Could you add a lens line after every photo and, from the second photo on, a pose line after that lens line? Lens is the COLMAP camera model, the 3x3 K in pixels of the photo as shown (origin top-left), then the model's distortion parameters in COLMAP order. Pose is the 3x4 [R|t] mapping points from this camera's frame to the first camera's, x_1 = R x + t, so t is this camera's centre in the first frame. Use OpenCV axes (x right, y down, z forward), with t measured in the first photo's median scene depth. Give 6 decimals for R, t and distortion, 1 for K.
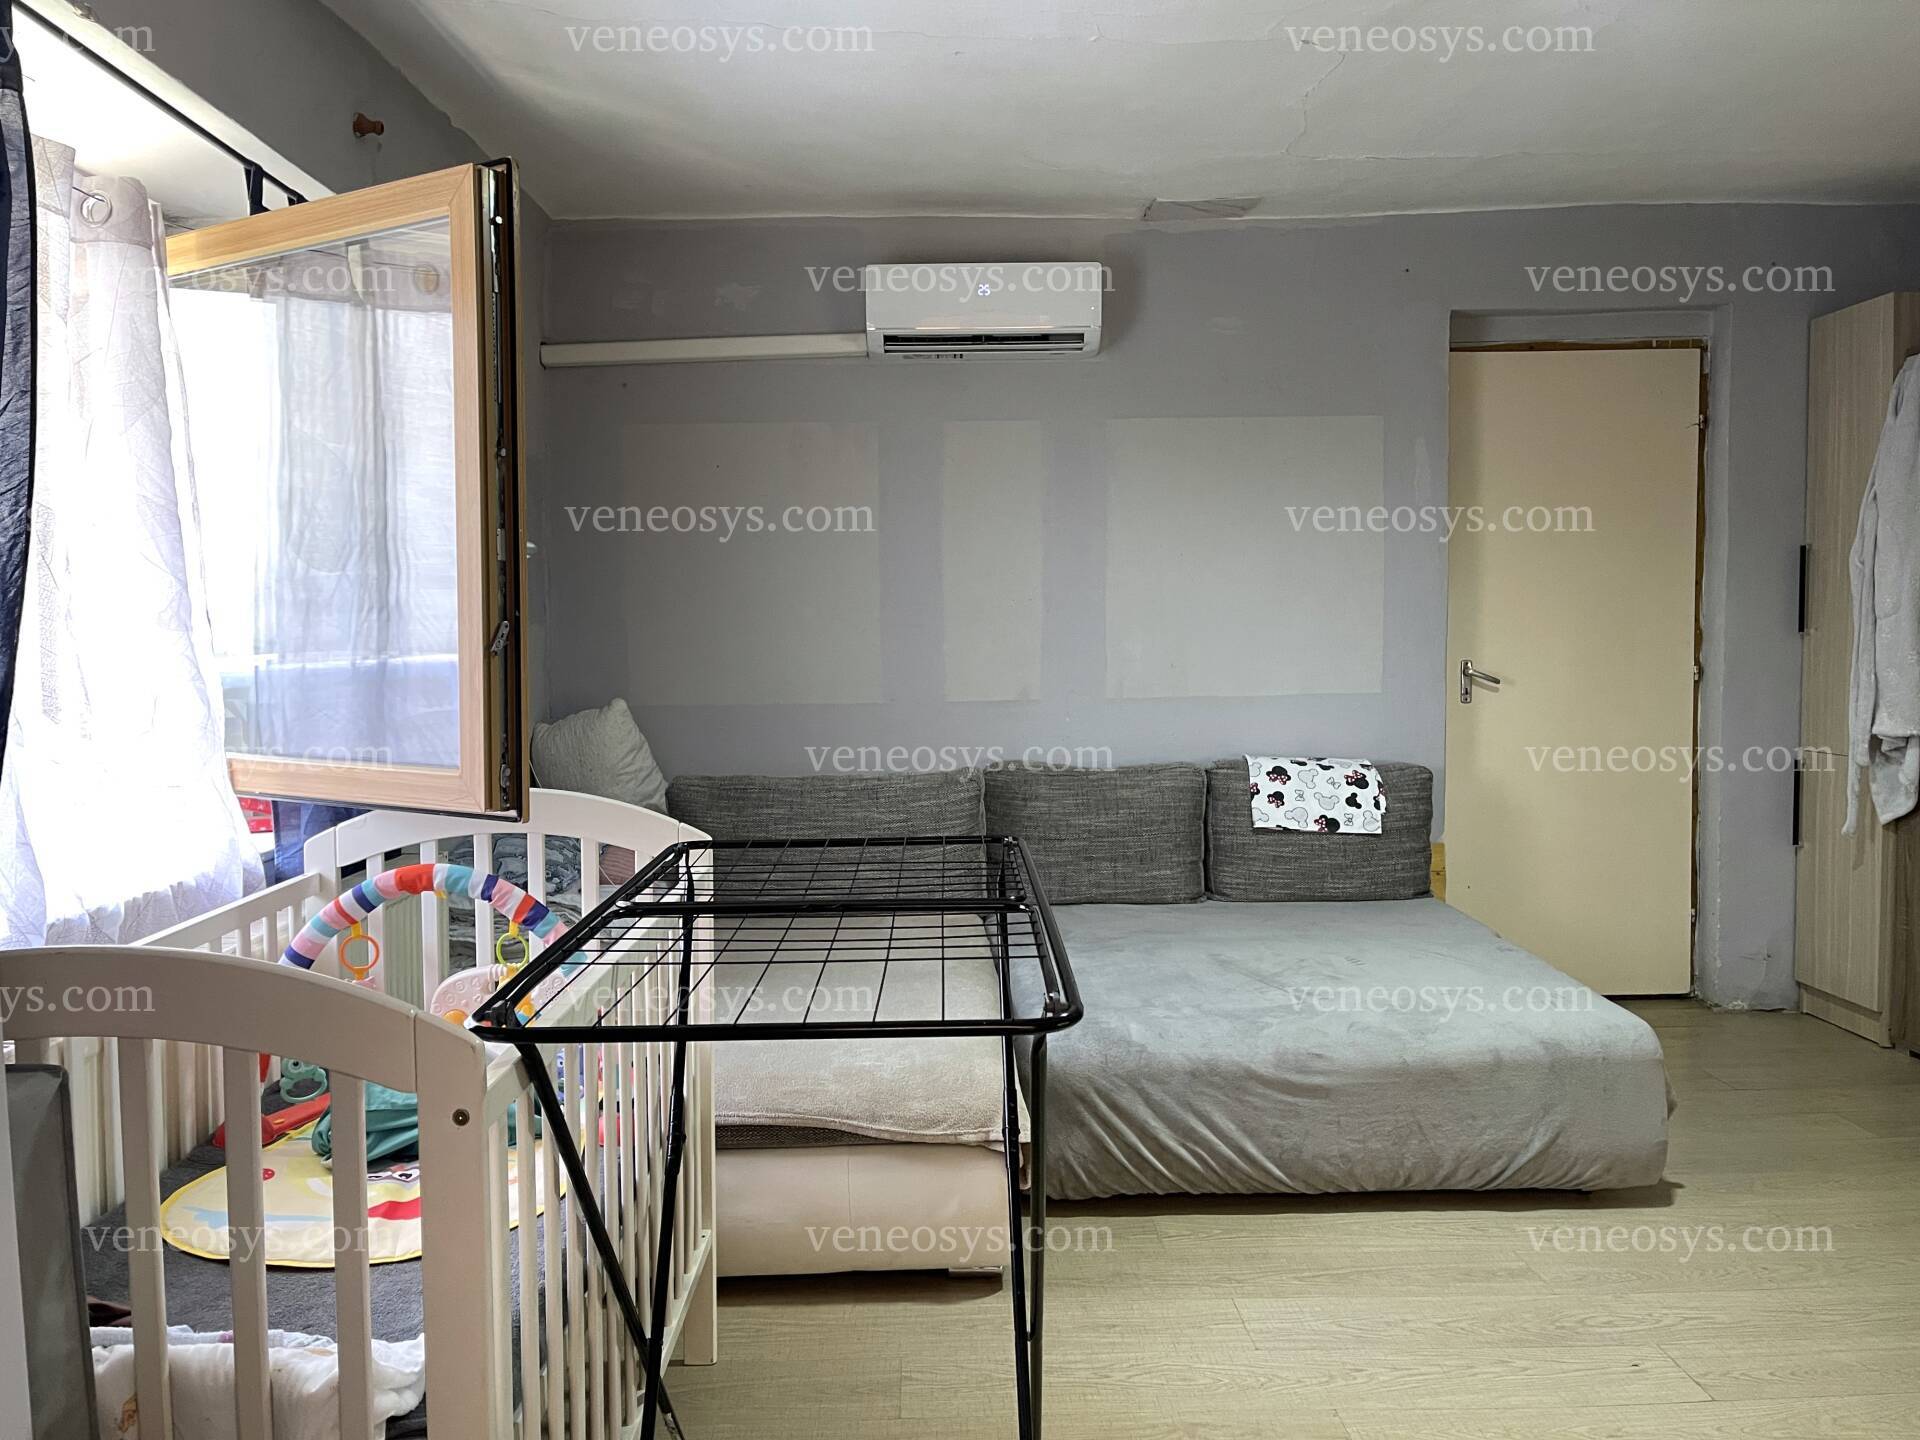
lens RADIAL K [[1407.7, 0, 960.0], [0, 1407.7, 720.0], [0, 0, 1]] dist [0.000287, 0.001962]
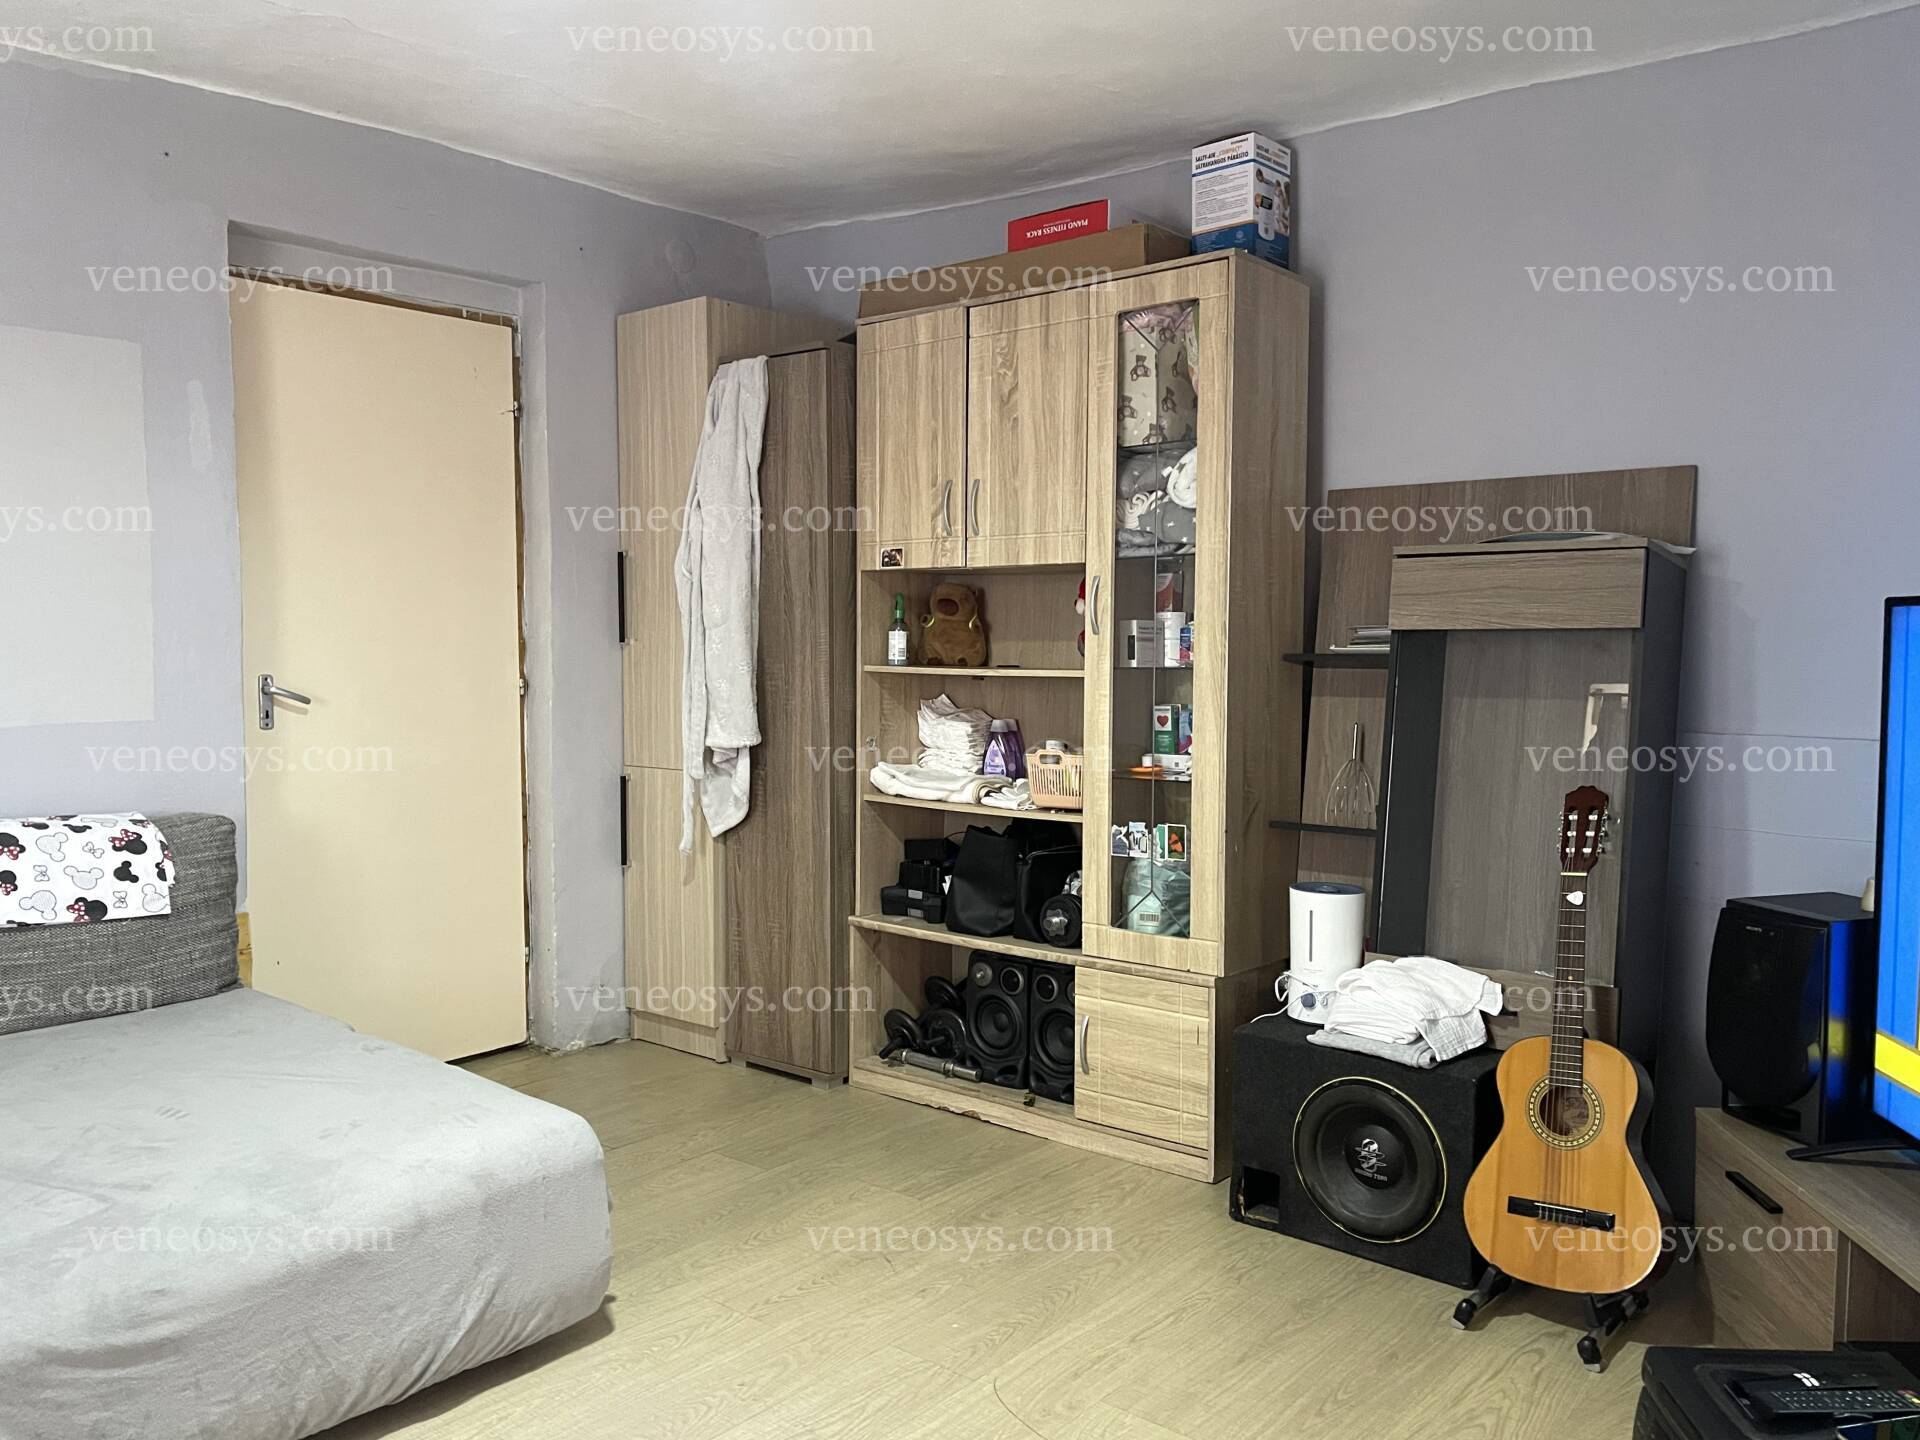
lens RADIAL K [[1479.7, 0, 960.0], [0, 1479.7, 720.0], [0, 0, 1]] dist [0.087988, -0.128034]
pose [[0.670438, -0.031156, 0.741311, 0.000931], [0.041310, 0.999136, 0.004631, -0.005807], [-0.740815, 0.027519, 0.671145, 0.173993]]
